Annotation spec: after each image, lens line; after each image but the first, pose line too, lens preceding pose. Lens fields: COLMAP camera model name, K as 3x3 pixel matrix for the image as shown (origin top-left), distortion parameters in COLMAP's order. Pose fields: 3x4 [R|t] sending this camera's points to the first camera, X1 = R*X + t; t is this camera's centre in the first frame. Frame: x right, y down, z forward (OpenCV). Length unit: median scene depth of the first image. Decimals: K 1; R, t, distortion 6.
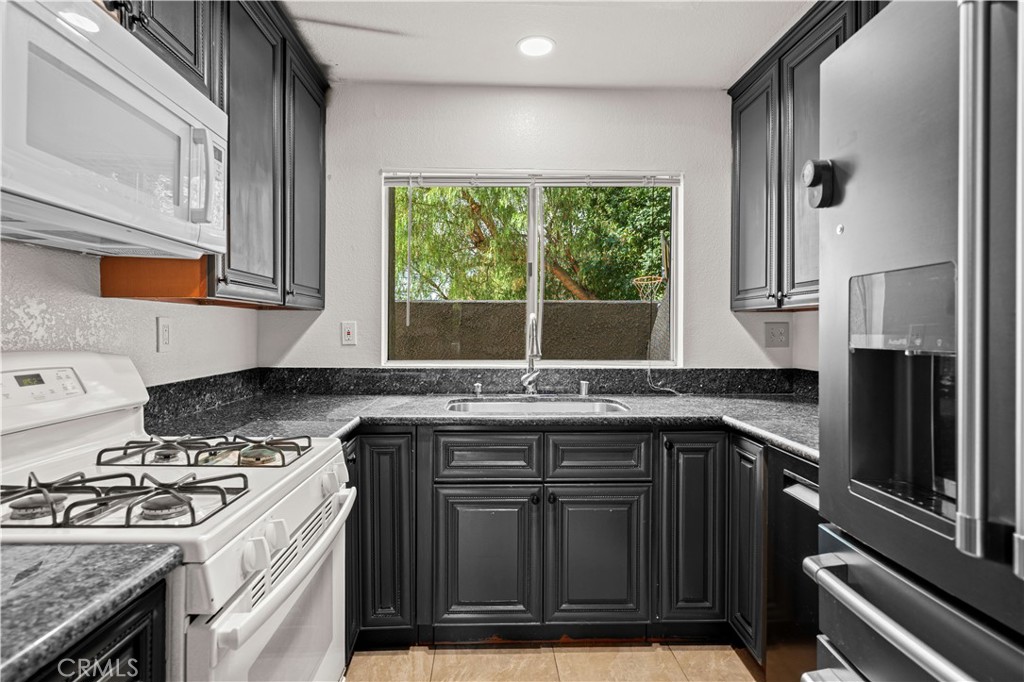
lens RADIAL K [[538.7, 0, 509.4], [0, 538.7, 333.4], [0, 0, 1]] dist [0.000552, 0.000042]
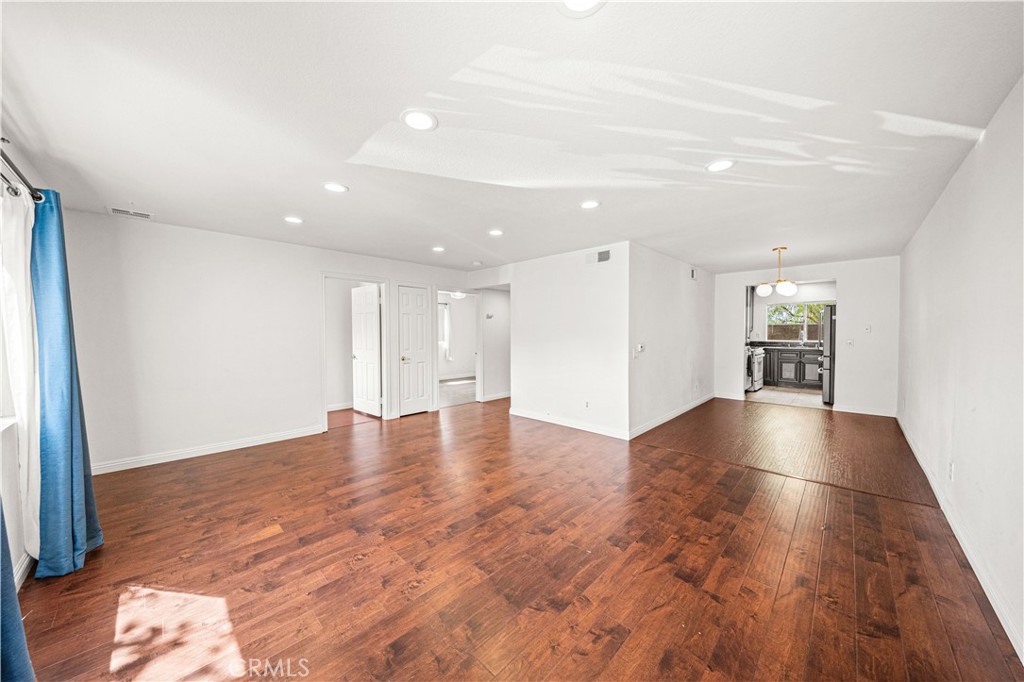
lens RADIAL K [[356.1, 0, 509.7], [0, 356.1, 341.0], [0, 0, 1]] dist [-0.004801, 0.000174]
pose [[0.690010, 0.008544, -0.723749, 0.578074], [0.002561, 0.999895, 0.014246, 0.006429], [0.723795, -0.011684, 0.689916, -3.391496]]
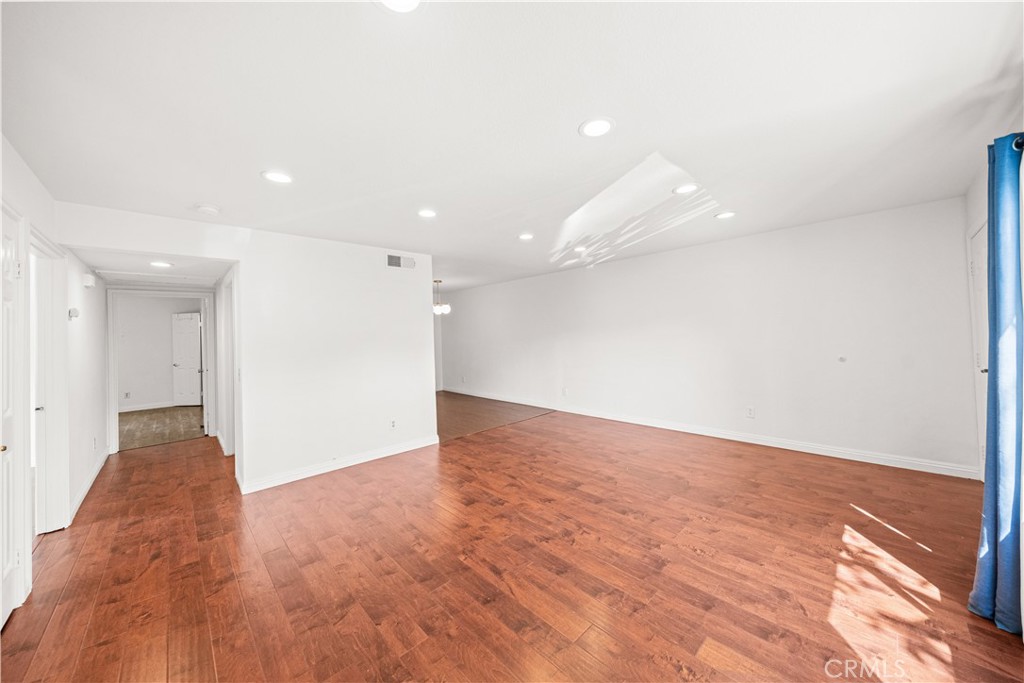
lens RADIAL K [[356.1, 0, 522.0], [0, 356.1, 325.8], [0, 0, 1]] dist [-0.004801, 0.000174]
pose [[0.733653, -0.013766, 0.679385, -1.282408], [0.042256, 0.998784, -0.025393, -0.020219], [-0.678209, 0.047338, 0.733343, -3.446474]]
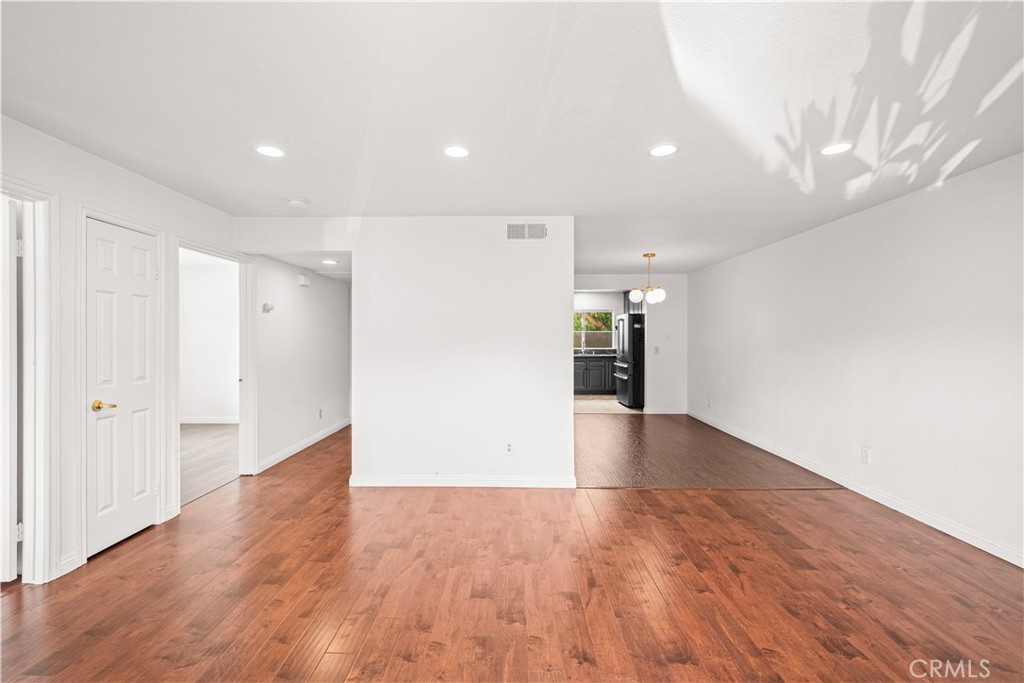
lens RADIAL K [[442.2, 0, 512.0], [0, 442.2, 342.6], [0, 0, 1]] dist [0.002379, -0.000202]
pose [[0.999149, -0.004029, -0.041041, -0.481721], [0.004122, 0.999989, 0.002187, -0.006350], [0.041031, -0.002354, 0.999155, -3.365812]]
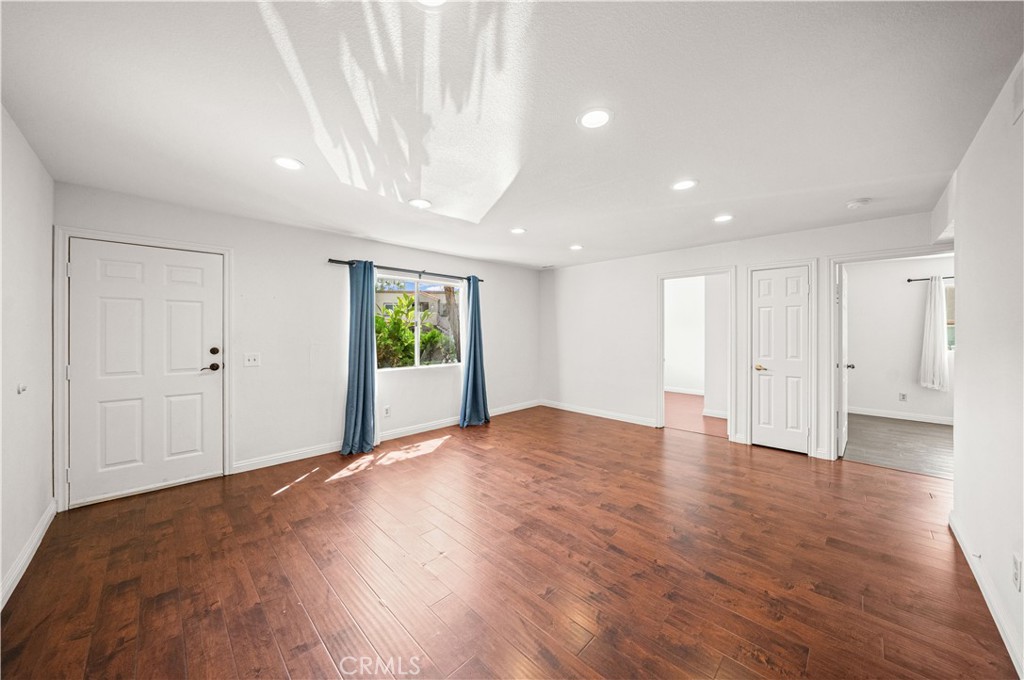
lens RADIAL K [[356.1, 0, 500.7], [0, 356.1, 332.2], [0, 0, 1]] dist [-0.004801, 0.000174]
pose [[-0.748774, -0.008338, -0.662773, 0.499694], [-0.012041, 0.999927, 0.001024, -0.008249], [0.662716, 0.008748, -0.748820, -1.845912]]
